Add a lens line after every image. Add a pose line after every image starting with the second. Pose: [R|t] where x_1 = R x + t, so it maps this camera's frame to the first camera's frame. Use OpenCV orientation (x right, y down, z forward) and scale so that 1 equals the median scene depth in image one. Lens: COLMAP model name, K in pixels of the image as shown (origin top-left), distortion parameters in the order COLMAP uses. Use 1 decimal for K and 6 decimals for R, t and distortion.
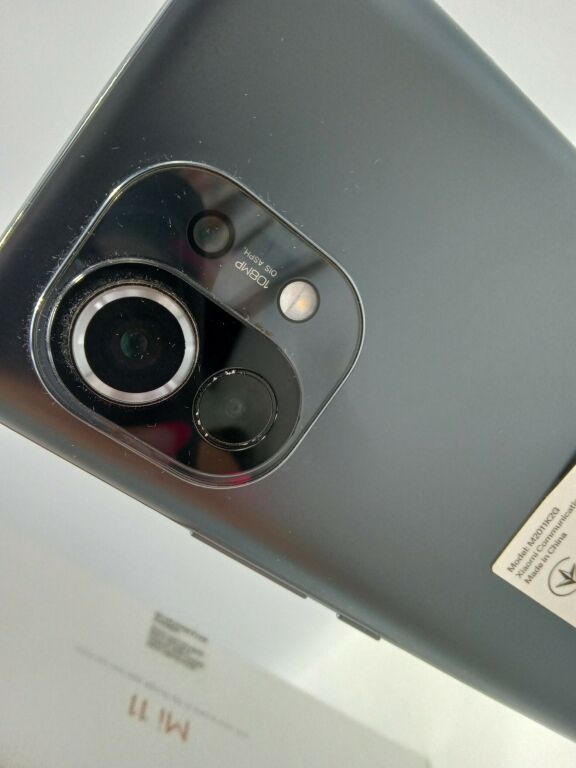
lens RADIAL K [[586.0, 0, 288.0], [0, 586.0, 384.0], [0, 0, 1]] dist [0.055442, -0.159262]
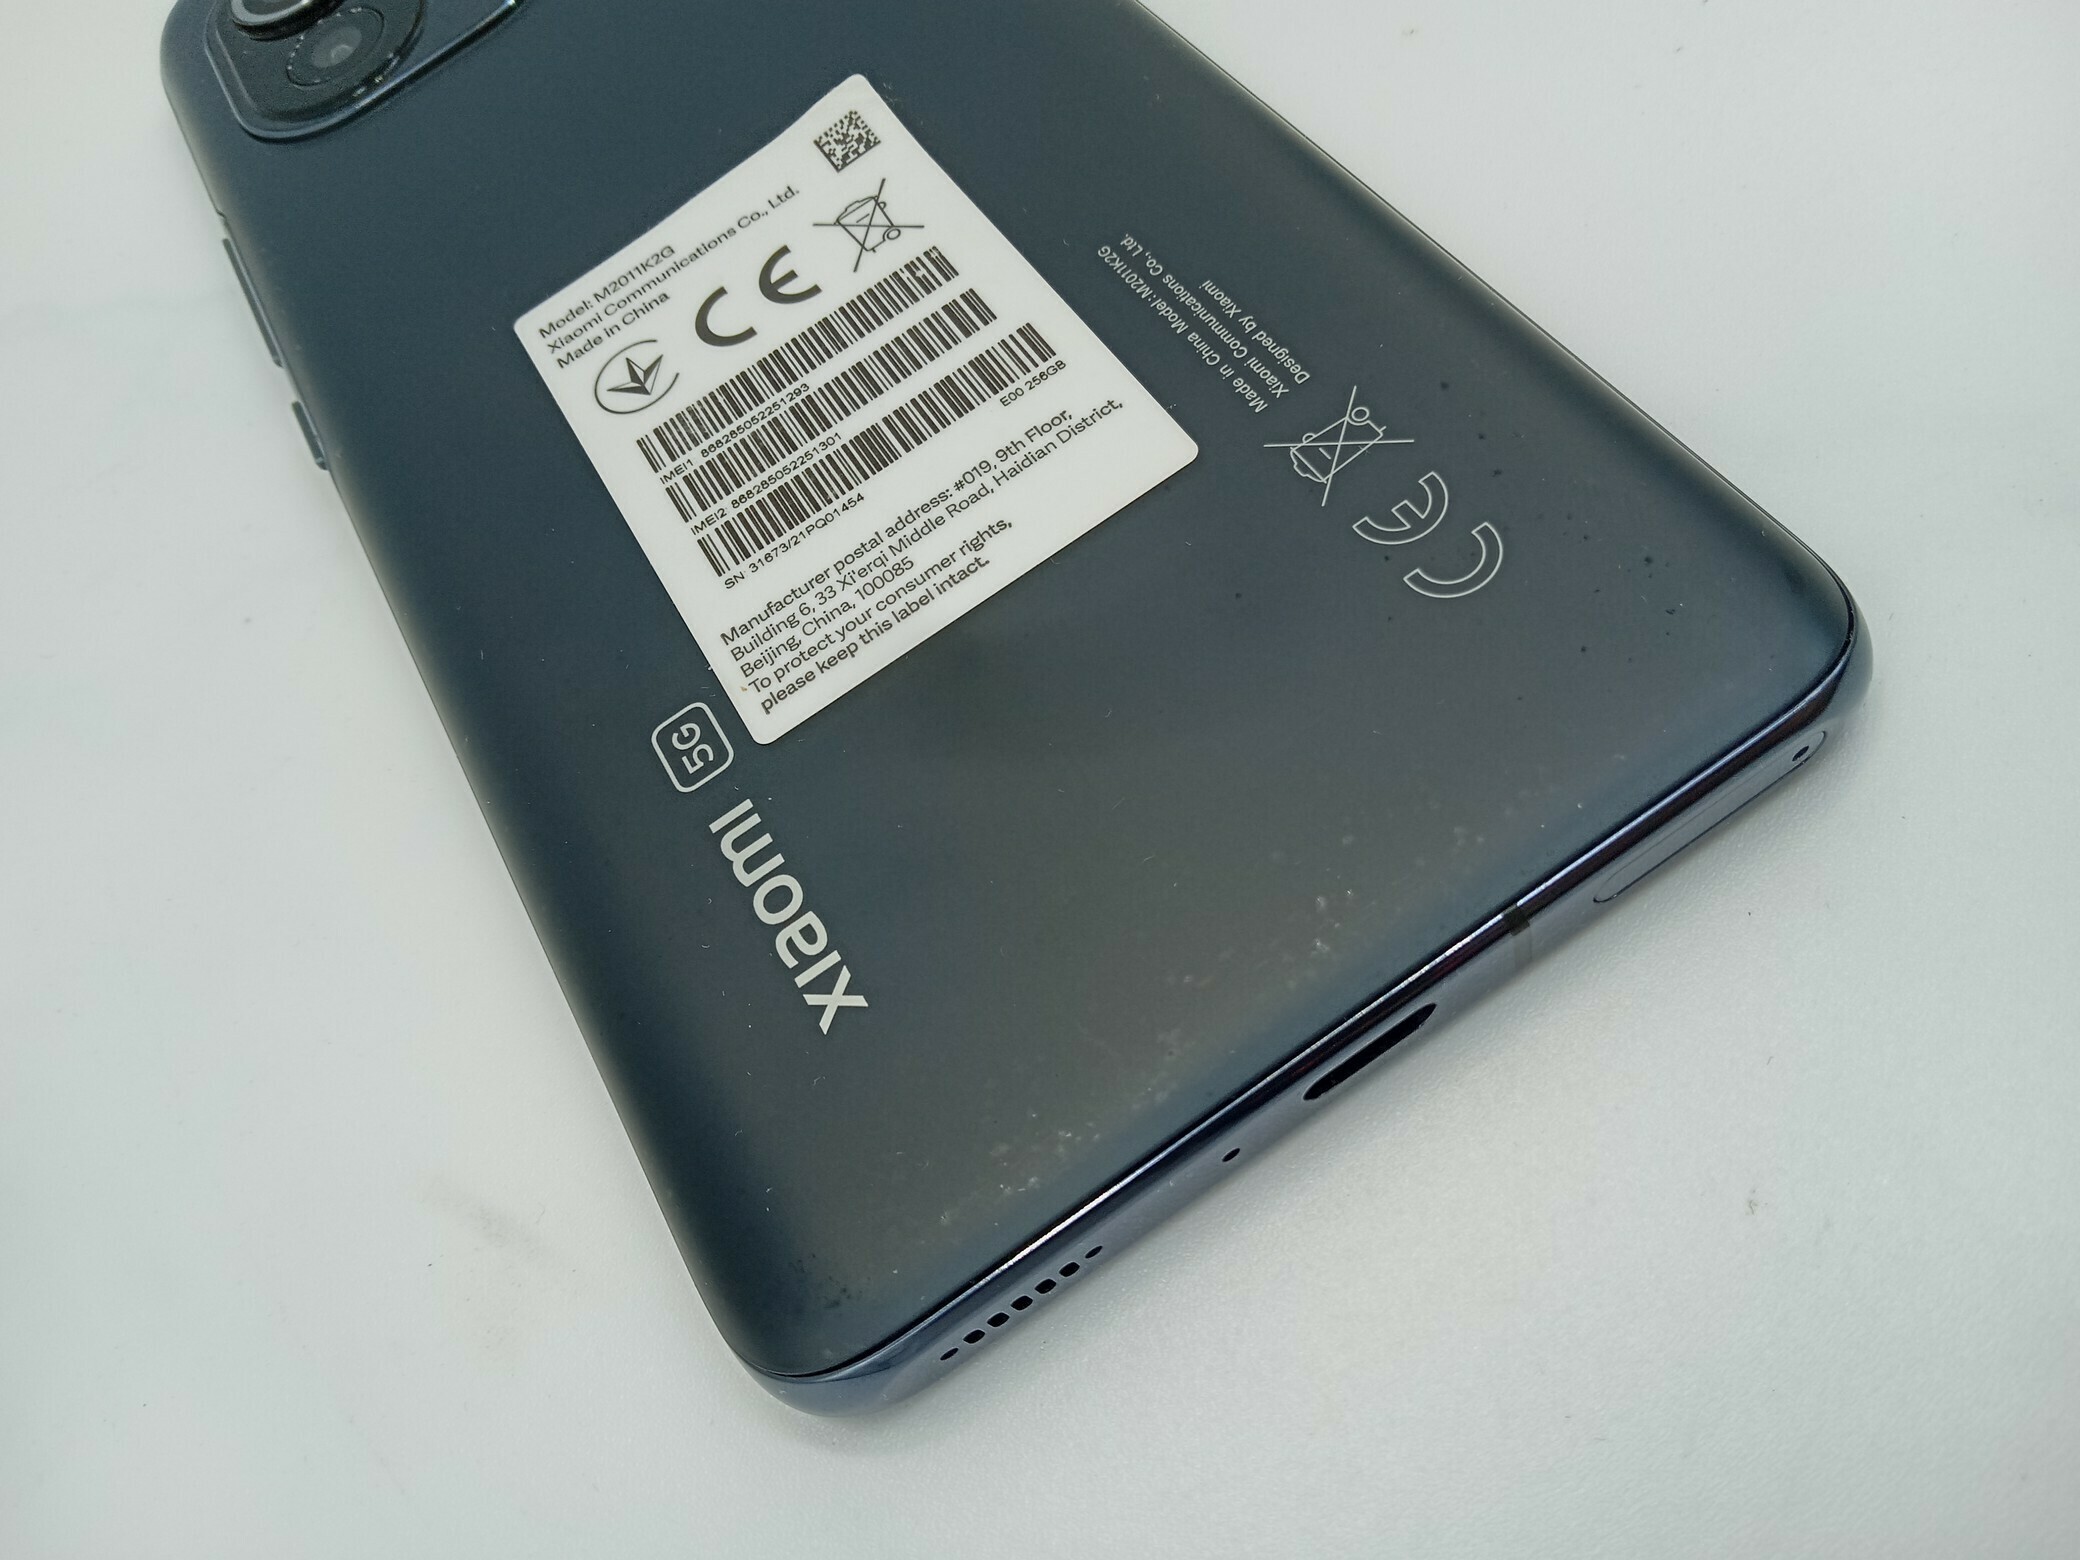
lens RADIAL K [[1587.1, 0, 1040.0], [0, 1587.1, 780.0], [0, 0, 1]] dist [0.055442, -0.159262]
pose [[0.806707, 0.106817, -0.581218, 1.540309], [-0.453031, 0.743318, -0.492181, 1.069285], [0.379457, 0.660355, 0.648031, 0.532205]]
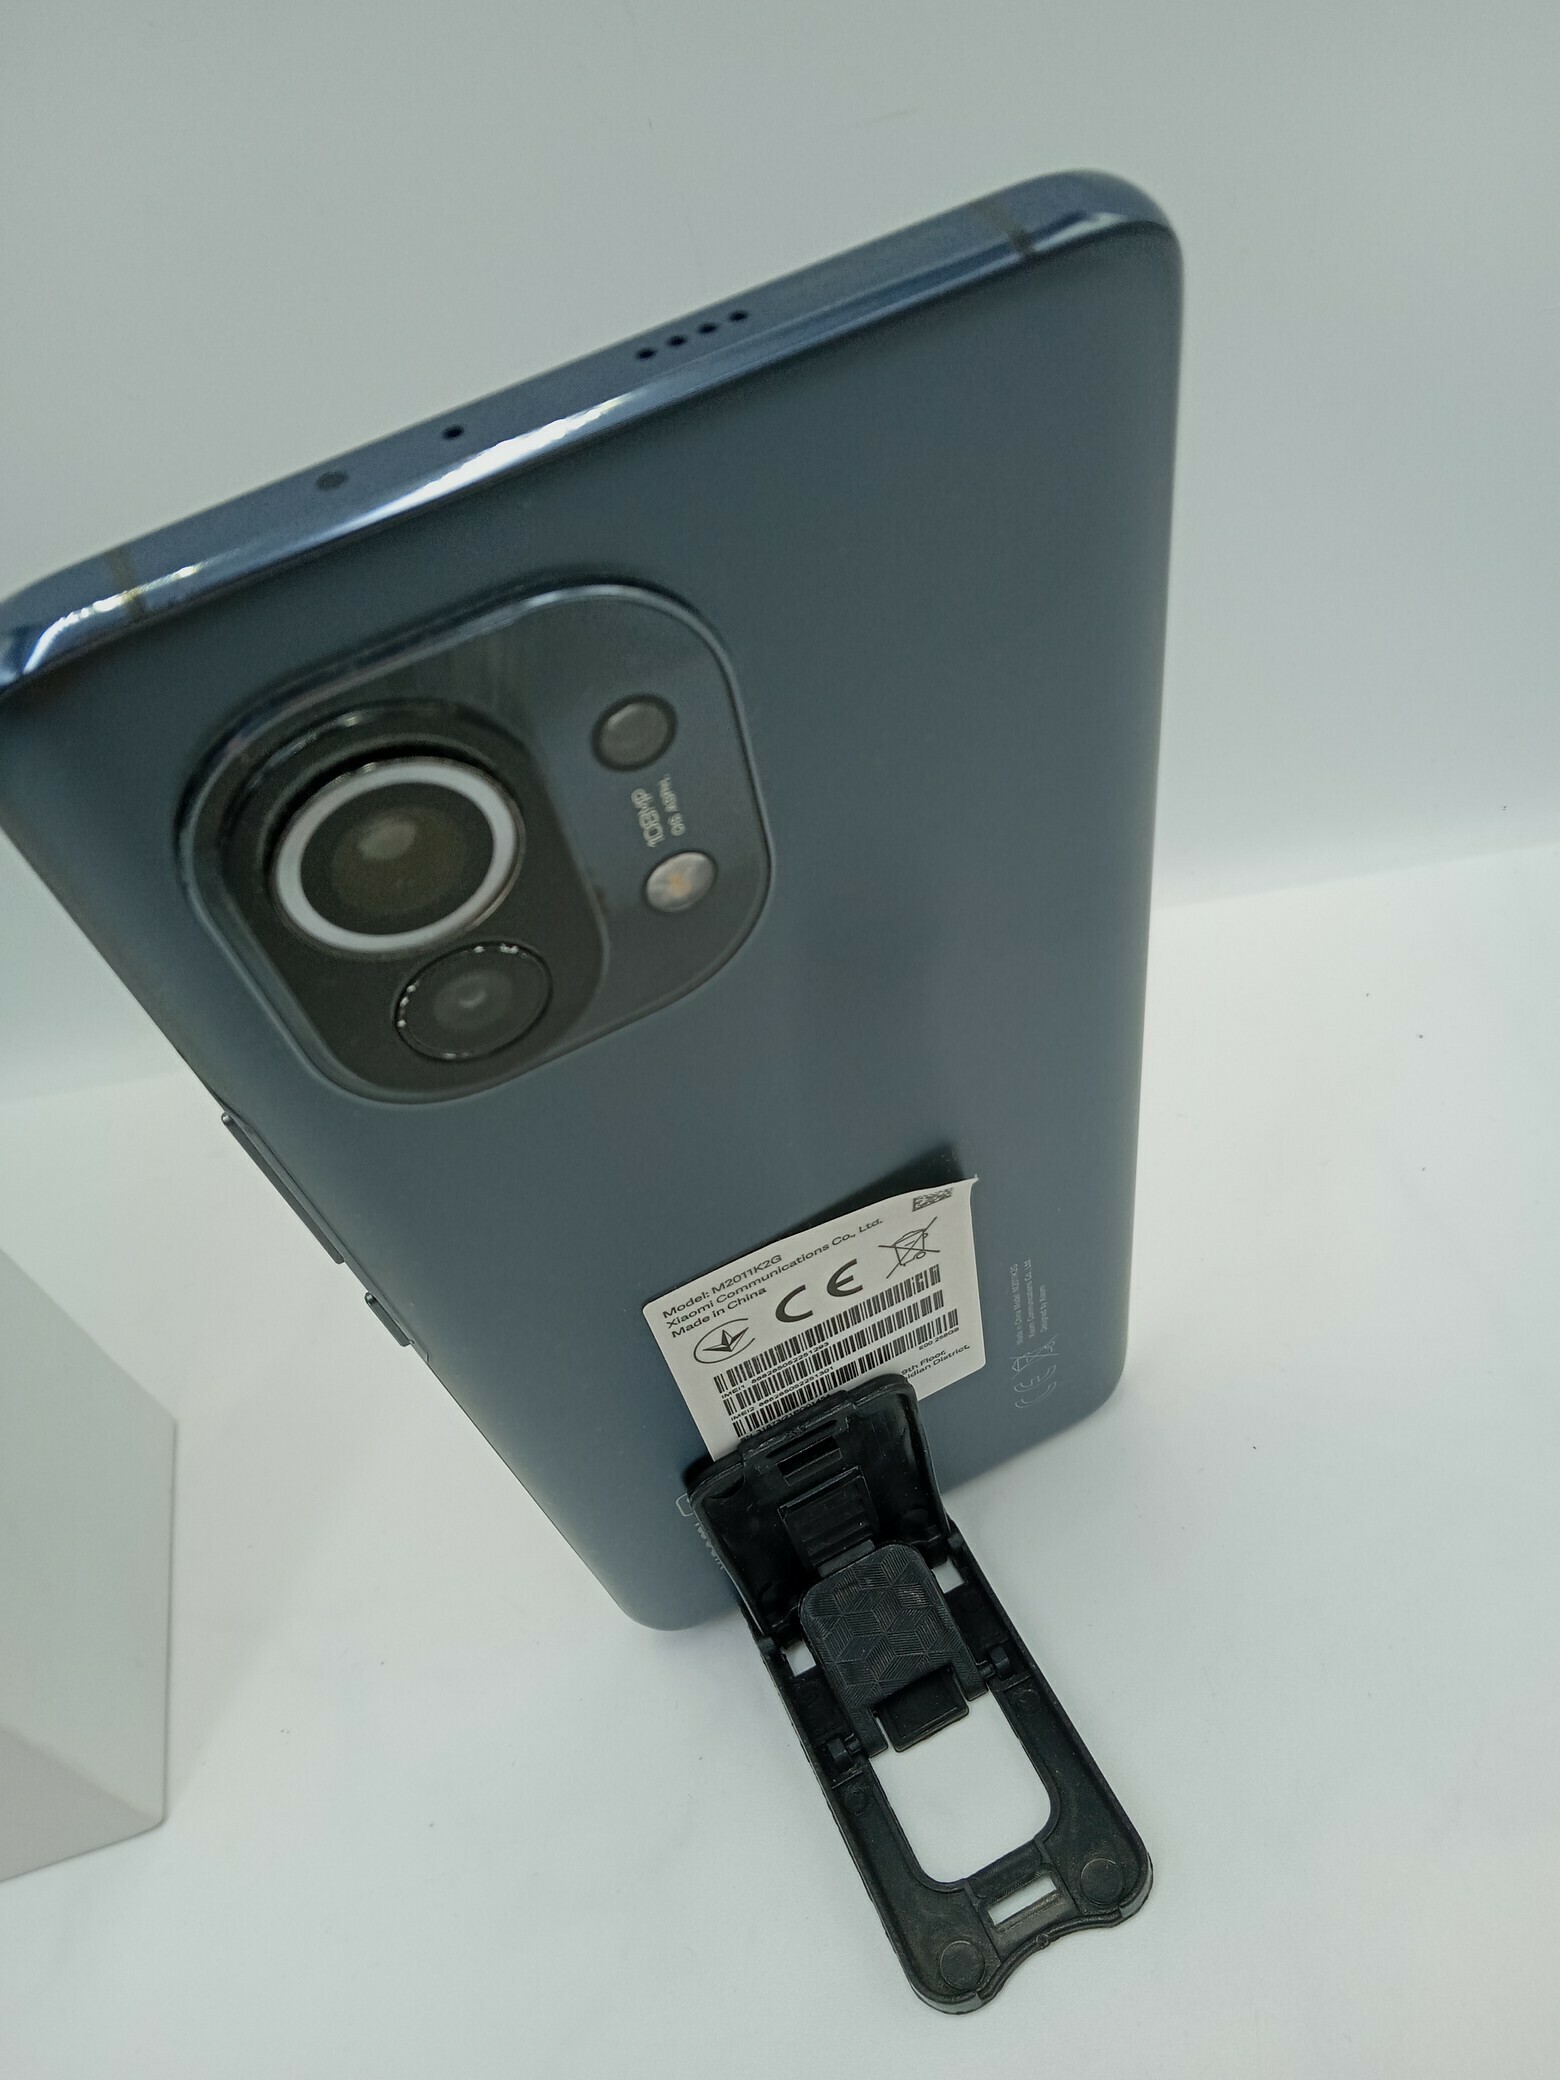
lens RADIAL K [[1587.1, 0, 780.0], [0, 1587.1, 1040.0], [0, 0, 1]] dist [0.055442, -0.159262]
pose [[0.736006, 0.358158, 0.574472, -0.562964], [-0.548093, 0.813338, 0.195131, -0.289361], [-0.397352, -0.458481, 0.794925, -0.201689]]
